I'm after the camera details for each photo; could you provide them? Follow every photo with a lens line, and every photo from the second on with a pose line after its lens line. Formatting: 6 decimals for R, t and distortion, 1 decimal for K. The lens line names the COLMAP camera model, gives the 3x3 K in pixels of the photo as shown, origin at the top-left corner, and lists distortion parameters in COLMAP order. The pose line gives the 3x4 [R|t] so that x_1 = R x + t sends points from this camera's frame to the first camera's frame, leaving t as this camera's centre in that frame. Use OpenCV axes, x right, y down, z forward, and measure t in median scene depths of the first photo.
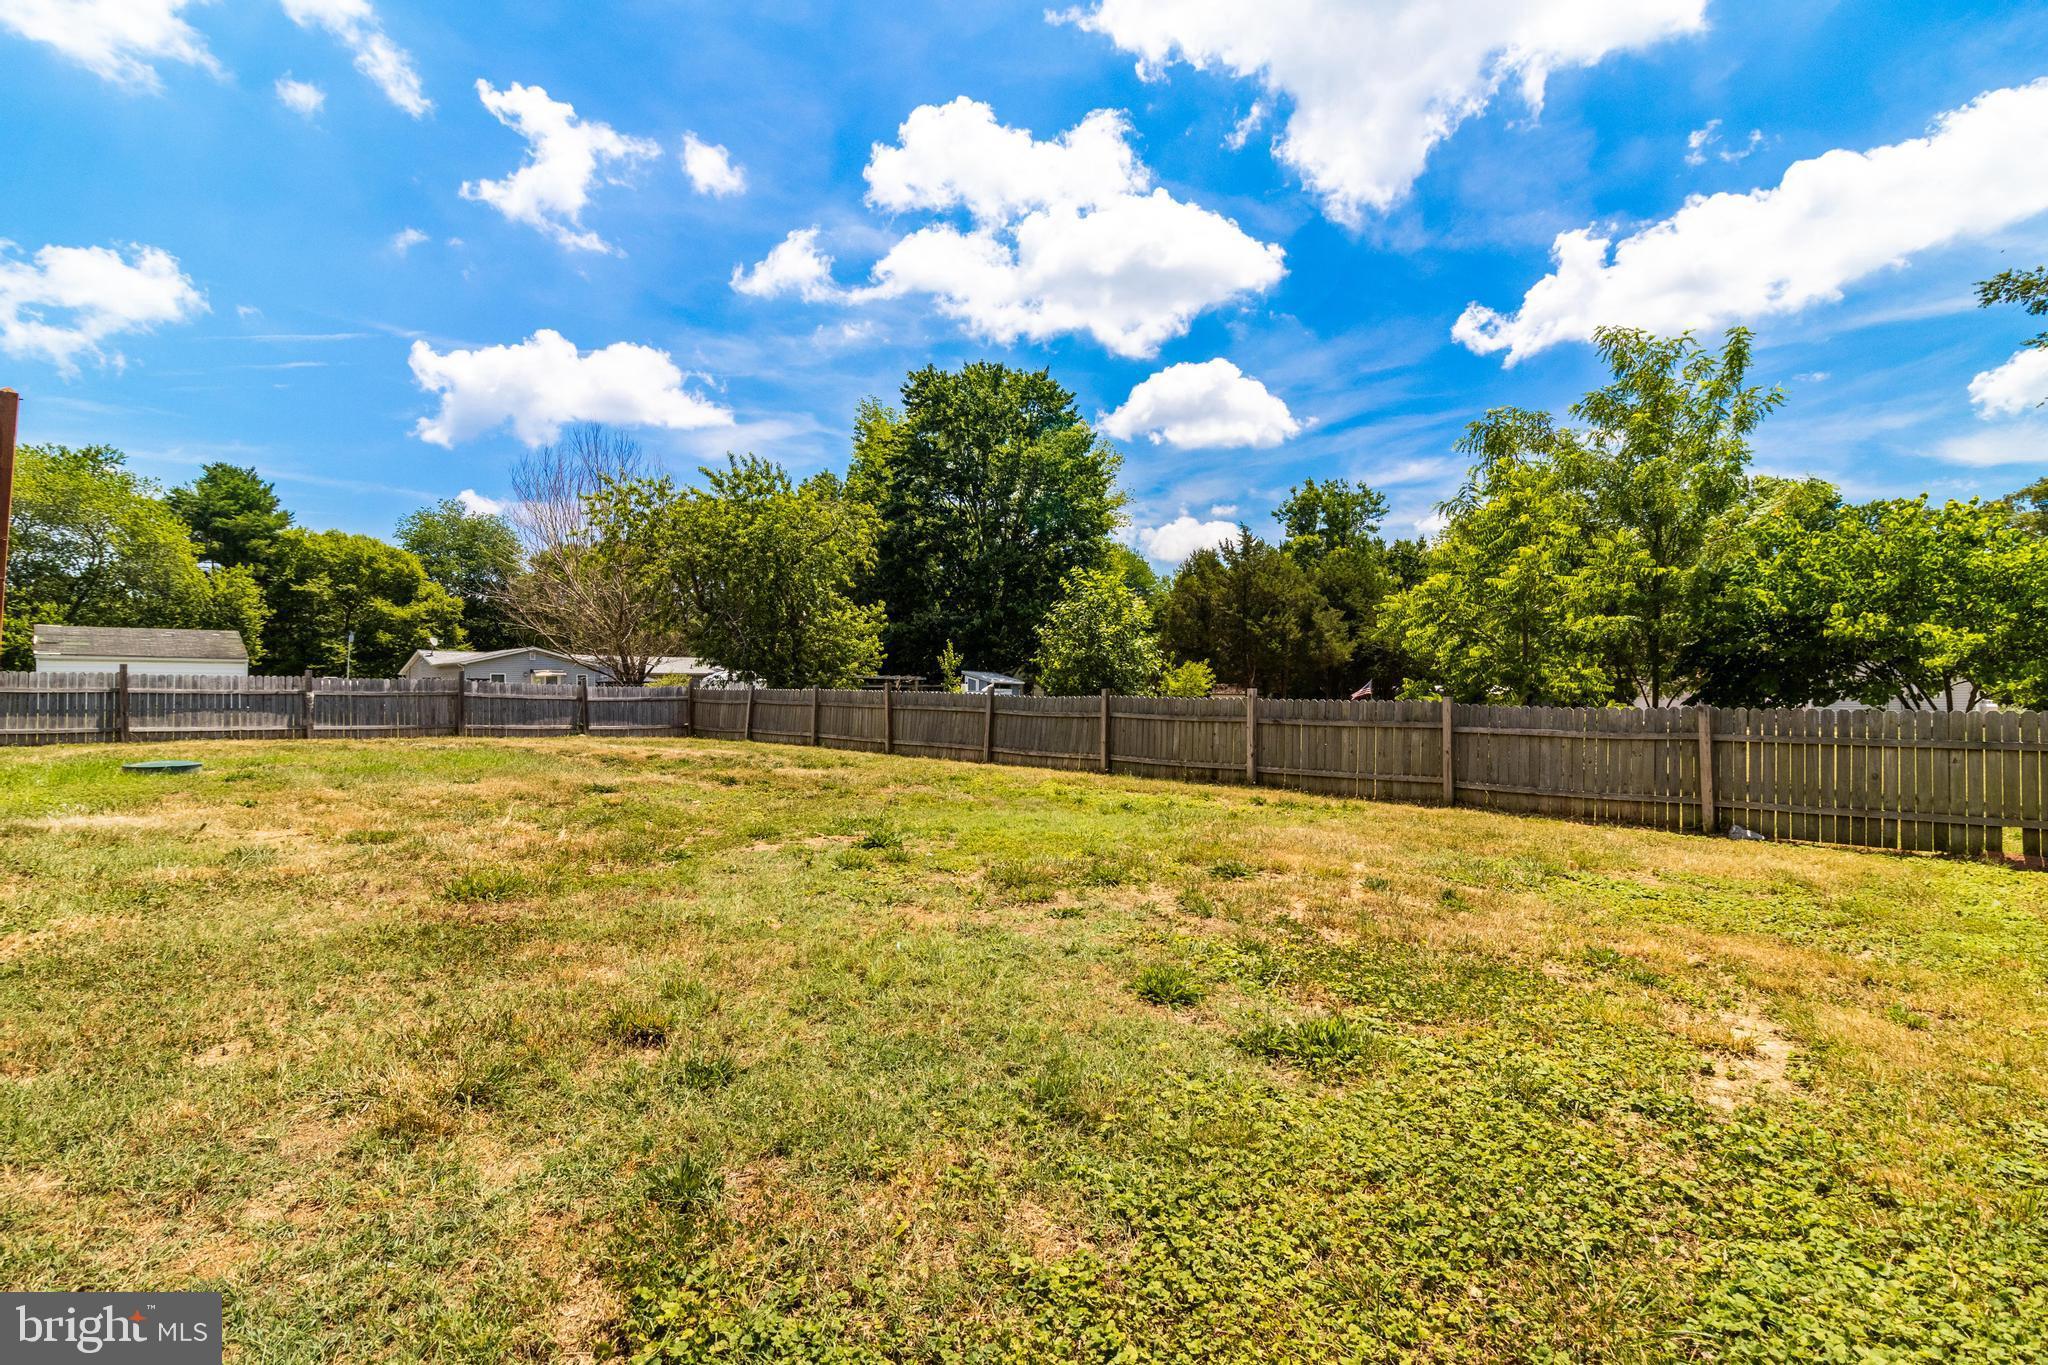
lens RADIAL K [[954.9, 0, 1023.1], [0, 954.9, 675.3], [0, 0, 1]] dist [0.002360, 0.001514]
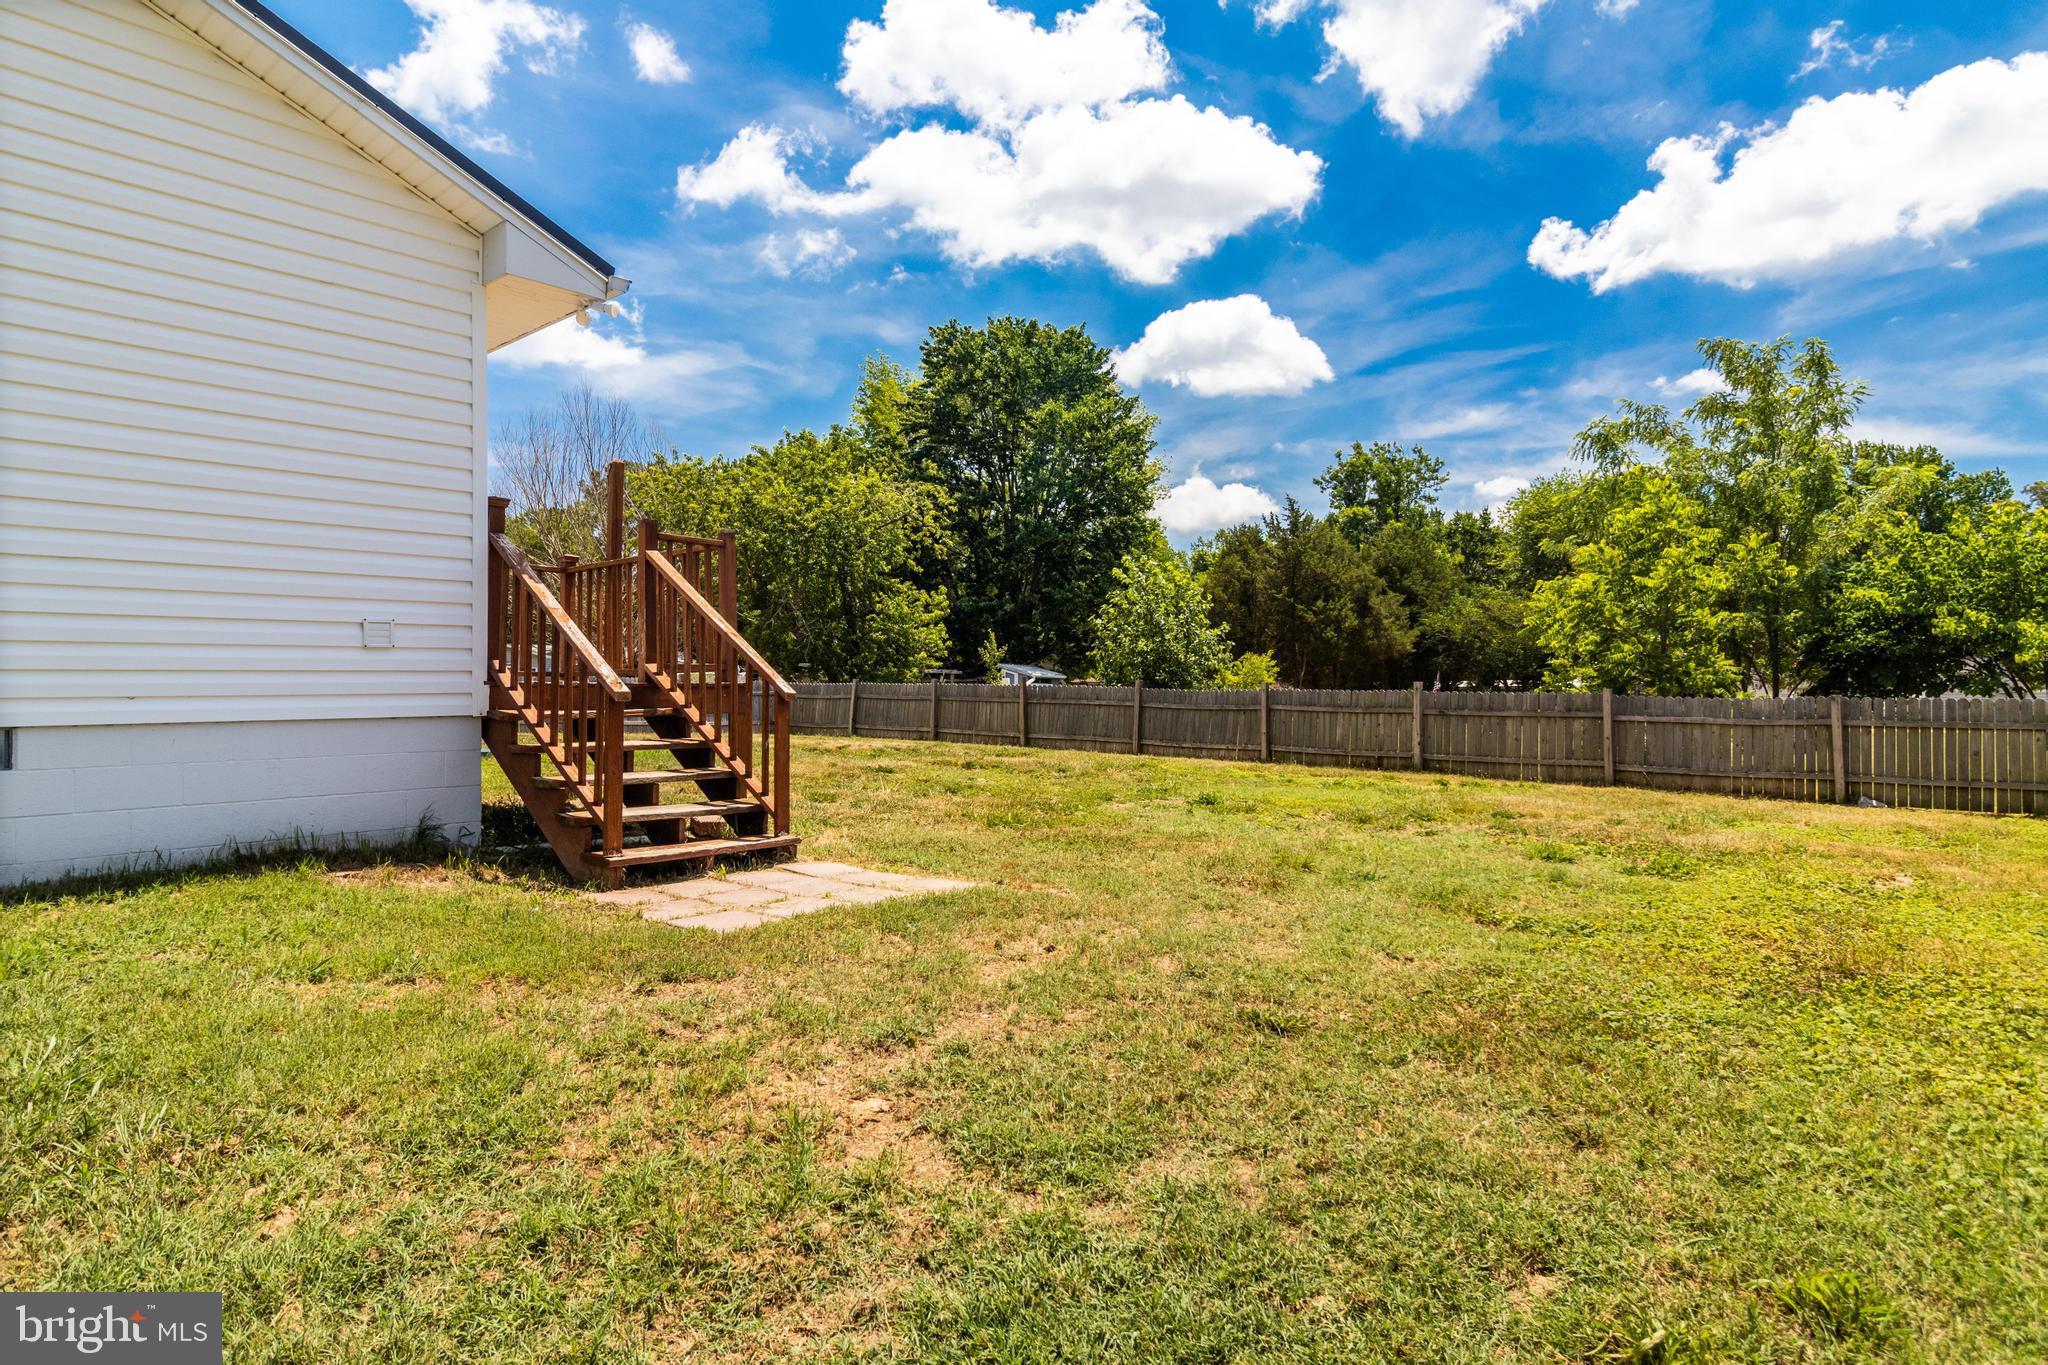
lens RADIAL K [[1164.5, 0, 1077.7], [0, 1164.5, 667.6], [0, 0, 1]] dist [0.104037, -0.063215]
pose [[0.996997, -0.000268, 0.077441, -0.064219], [0.000258, 1.000000, 0.000140, -0.000699], [-0.077441, -0.000120, 0.996997, -0.077501]]
